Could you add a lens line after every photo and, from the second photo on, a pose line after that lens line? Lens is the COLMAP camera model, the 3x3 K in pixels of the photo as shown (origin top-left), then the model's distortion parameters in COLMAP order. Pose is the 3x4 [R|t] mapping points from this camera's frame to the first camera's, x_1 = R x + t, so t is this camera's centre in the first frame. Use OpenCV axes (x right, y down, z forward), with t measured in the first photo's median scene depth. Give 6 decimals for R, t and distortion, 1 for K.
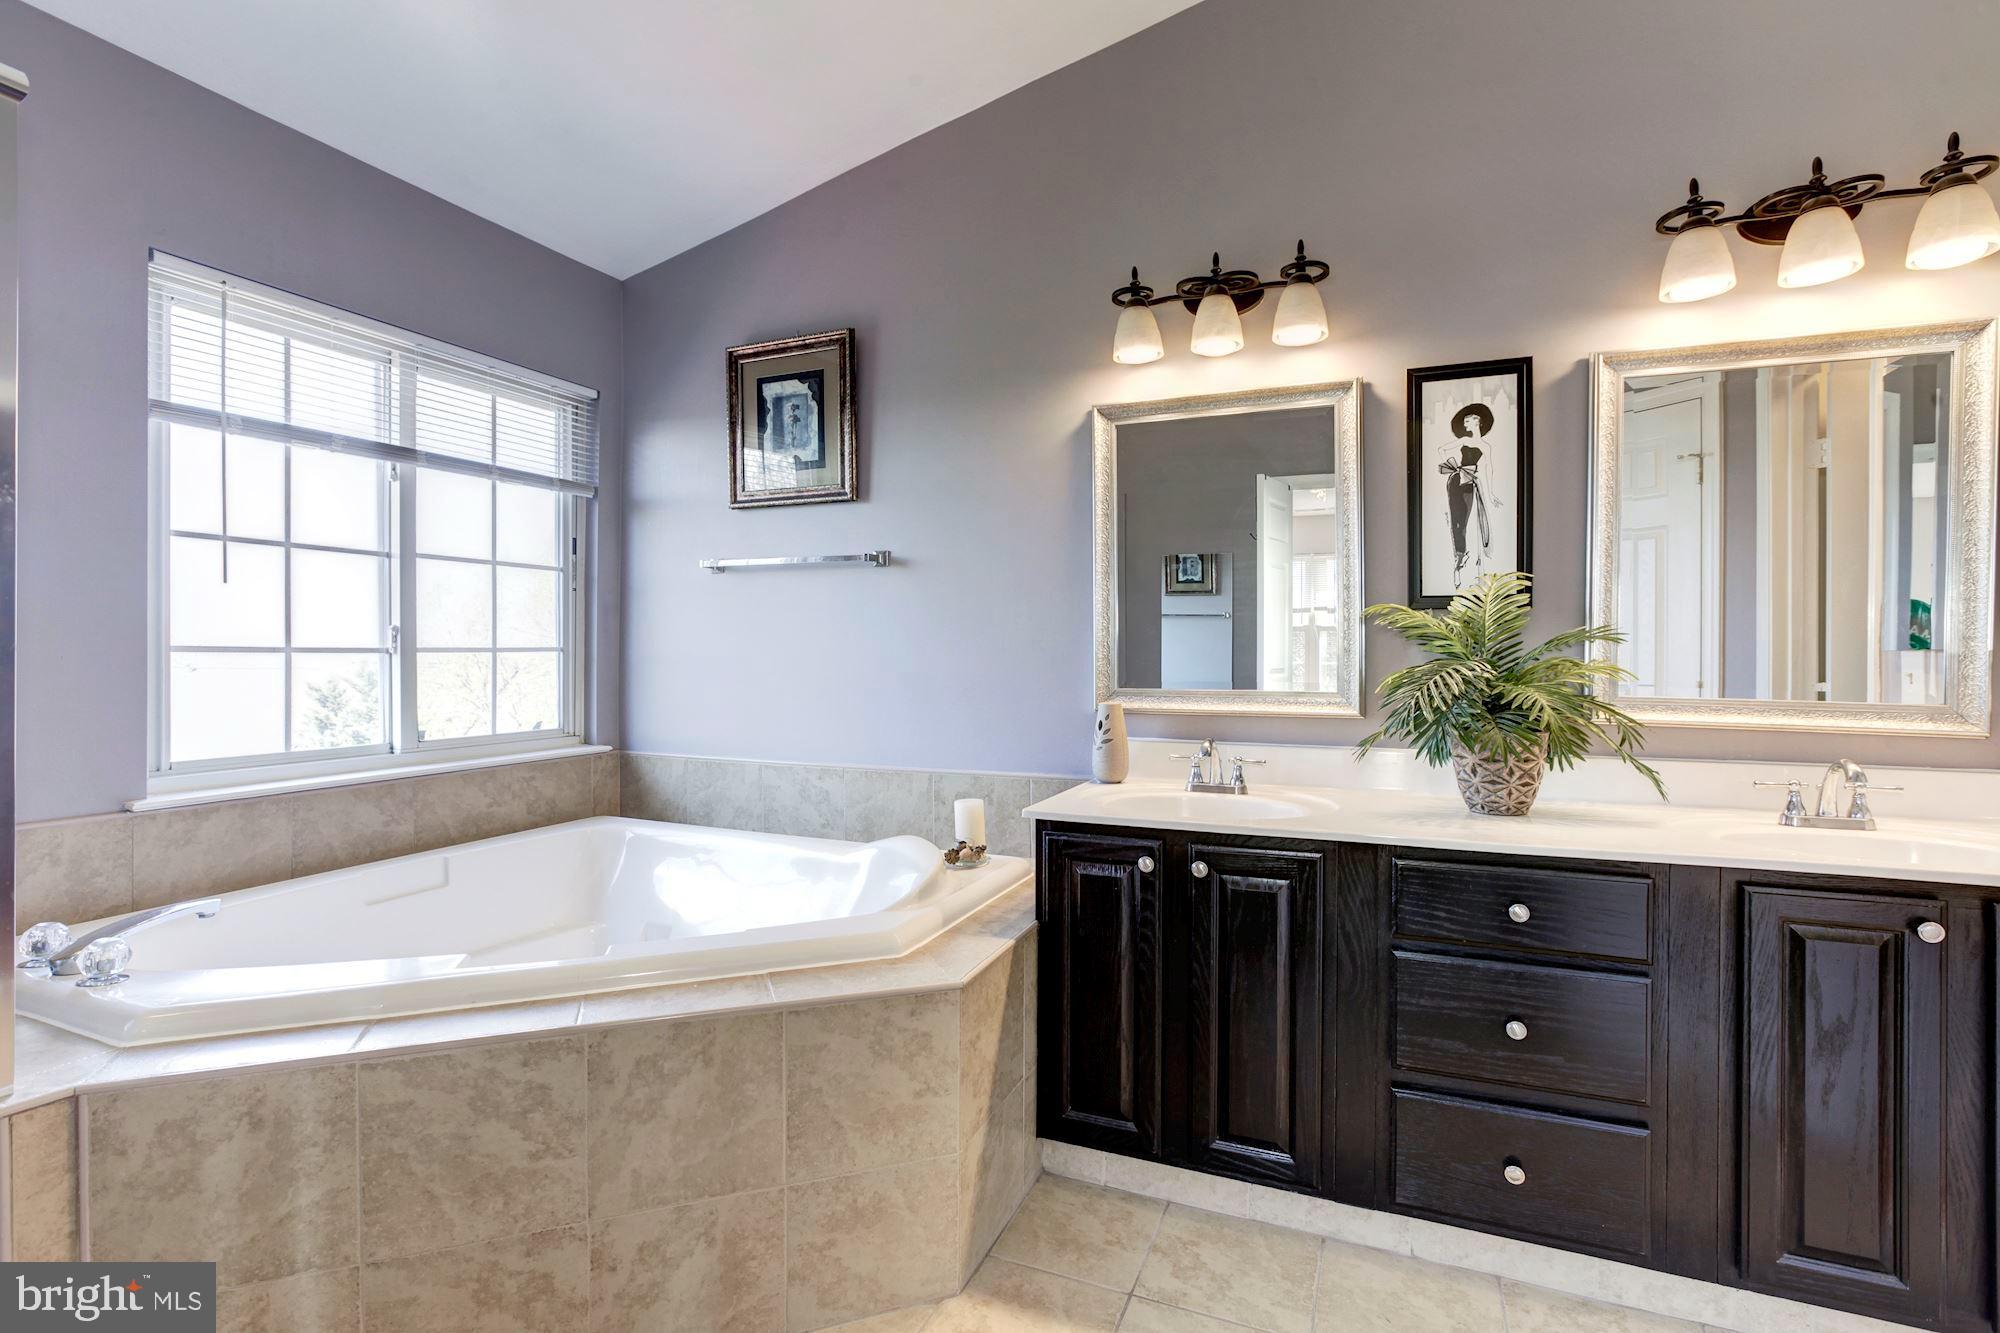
lens RADIAL K [[918.8, 0, 1009.9], [0, 918.8, 665.6], [0, 0, 1]] dist [-0.005148, 0.000471]
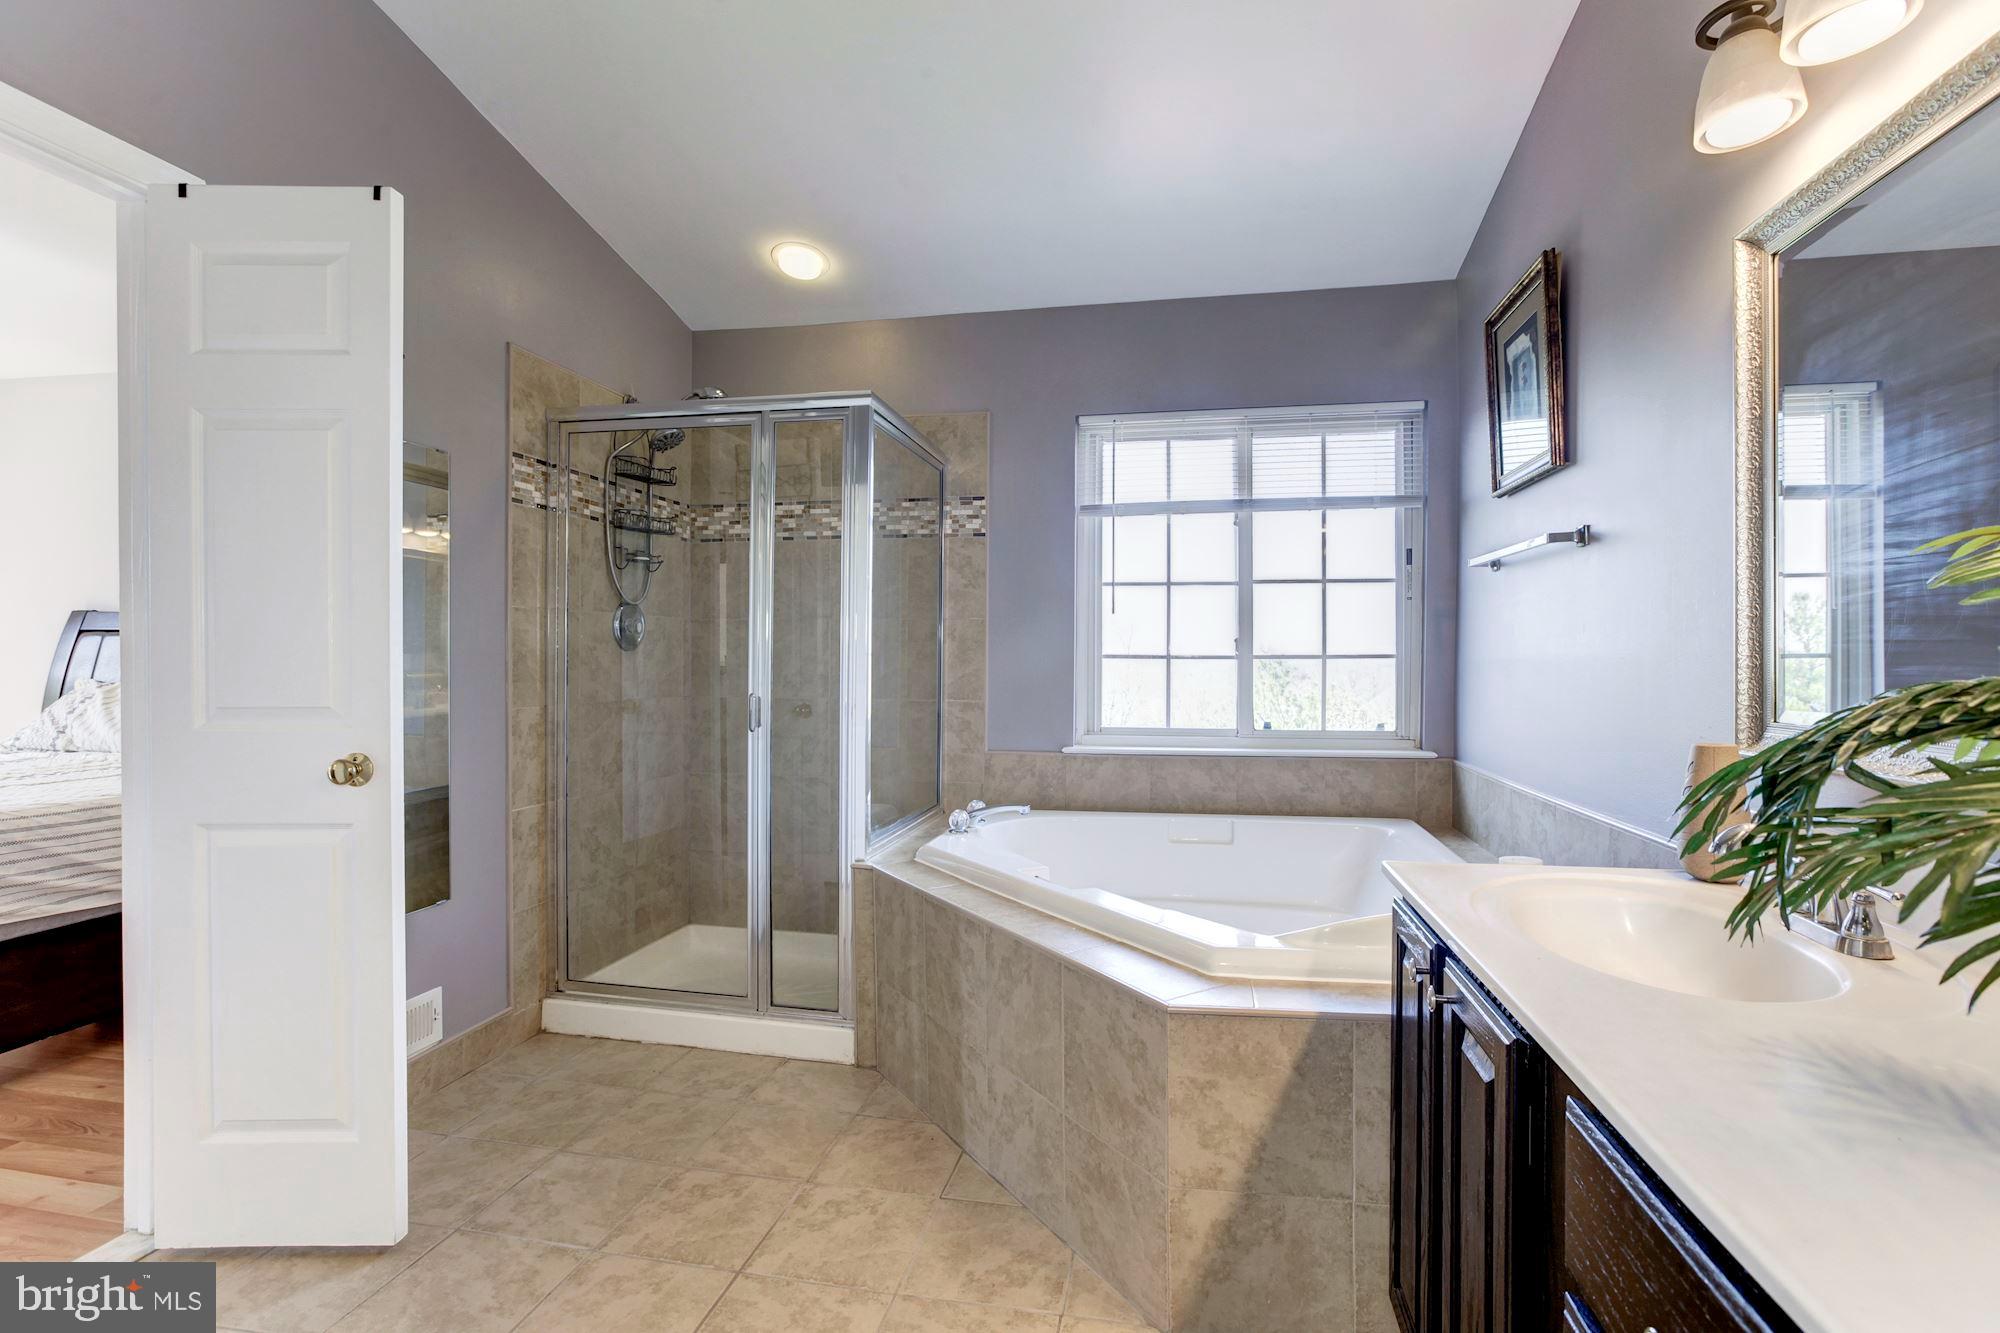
lens RADIAL K [[918.8, 0, 1009.9], [0, 918.8, 665.6], [0, 0, 1]] dist [-0.005148, 0.000471]
pose [[0.231298, 0.006125, -0.972864, 0.538122], [-0.014011, 0.999897, 0.002964, -0.004773], [0.972782, 0.012945, 0.231360, 0.402087]]
